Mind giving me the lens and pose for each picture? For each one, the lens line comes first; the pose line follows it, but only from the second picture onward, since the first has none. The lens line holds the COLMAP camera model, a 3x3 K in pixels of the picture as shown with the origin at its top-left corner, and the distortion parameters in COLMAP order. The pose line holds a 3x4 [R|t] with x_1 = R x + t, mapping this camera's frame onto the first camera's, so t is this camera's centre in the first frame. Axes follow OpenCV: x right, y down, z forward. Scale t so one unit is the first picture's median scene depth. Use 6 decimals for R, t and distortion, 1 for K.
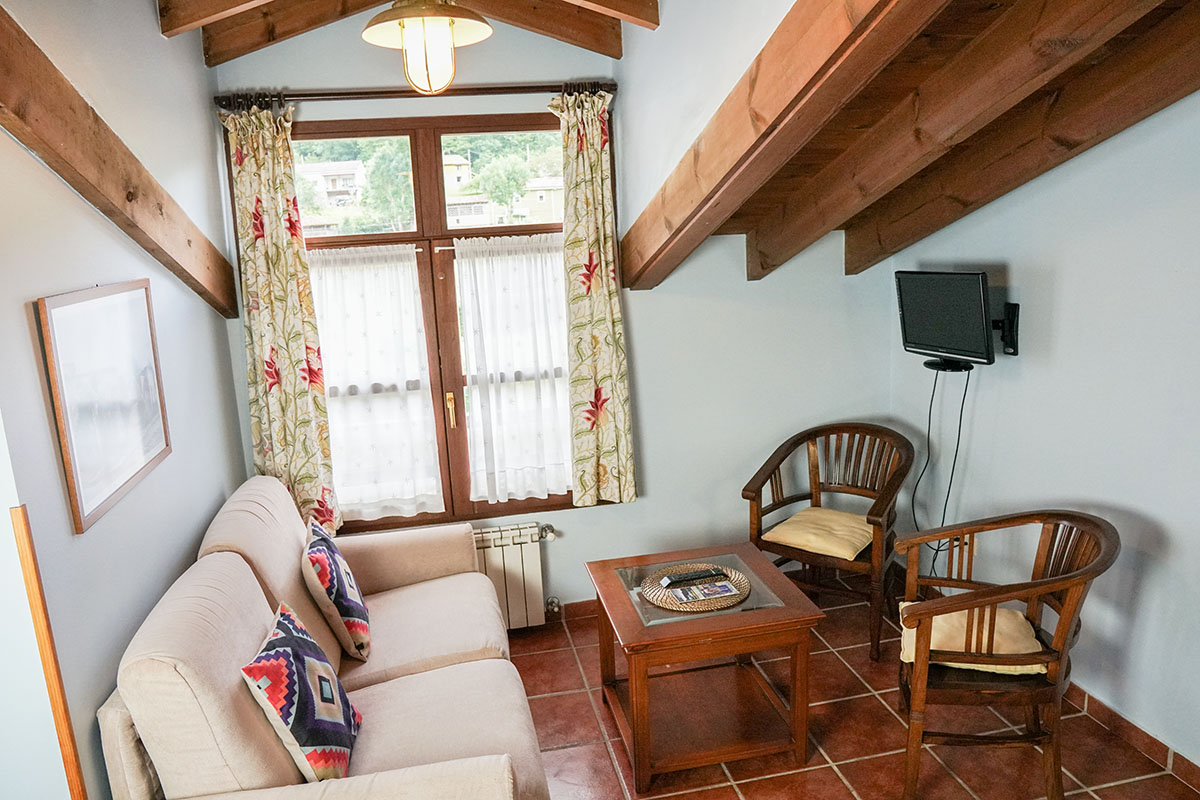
lens RADIAL K [[818.5, 0, 604.6], [0, 818.5, 392.1], [0, 0, 1]] dist [0.002362, -0.000321]
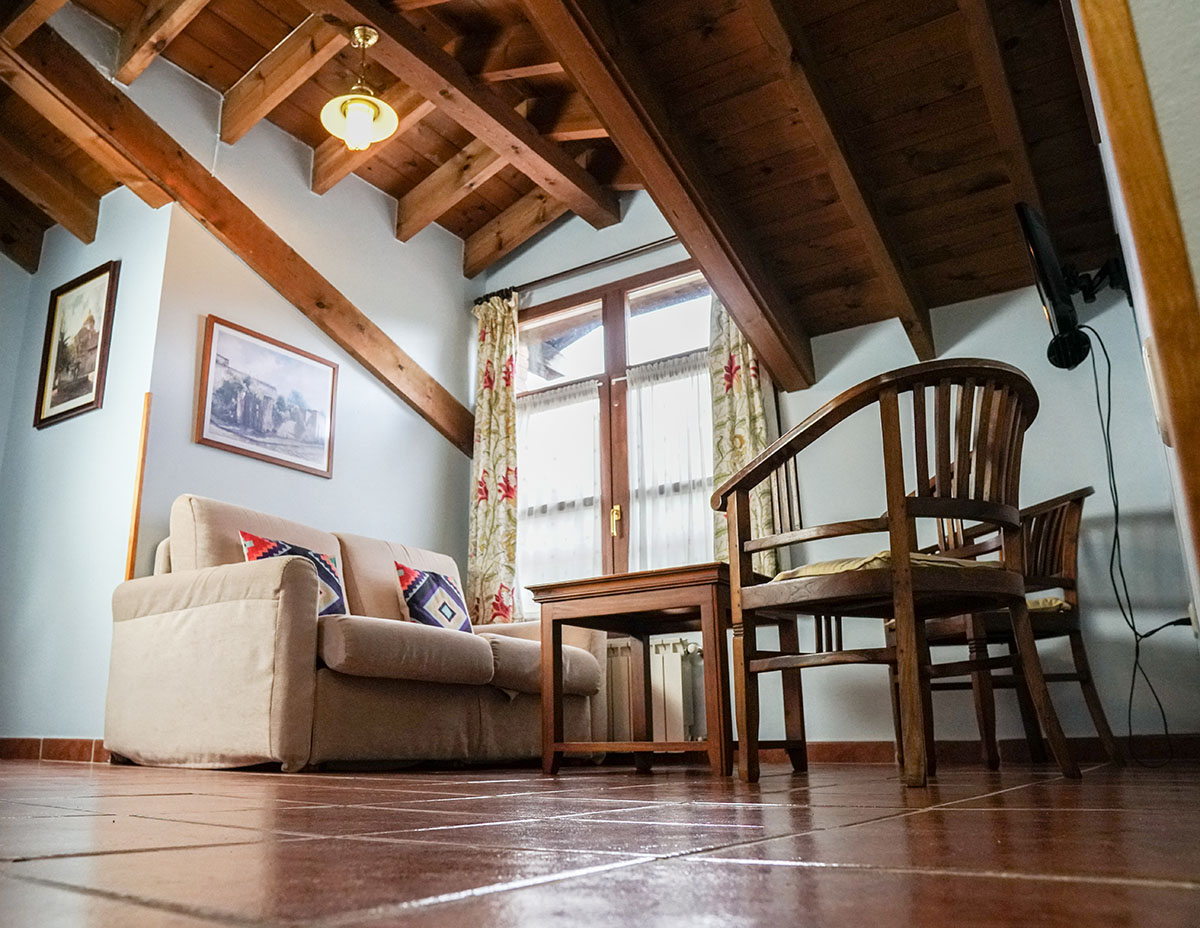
lens RADIAL K [[987.4, 0, 595.4], [0, 987.4, 472.0], [0, 0, 1]] dist [-0.001501, -0.000595]
pose [[0.713034, -0.165638, -0.681283, 0.684408], [-0.150455, 0.912910, -0.379419, 0.459866], [0.684796, 0.373041, 0.626014, 0.172397]]
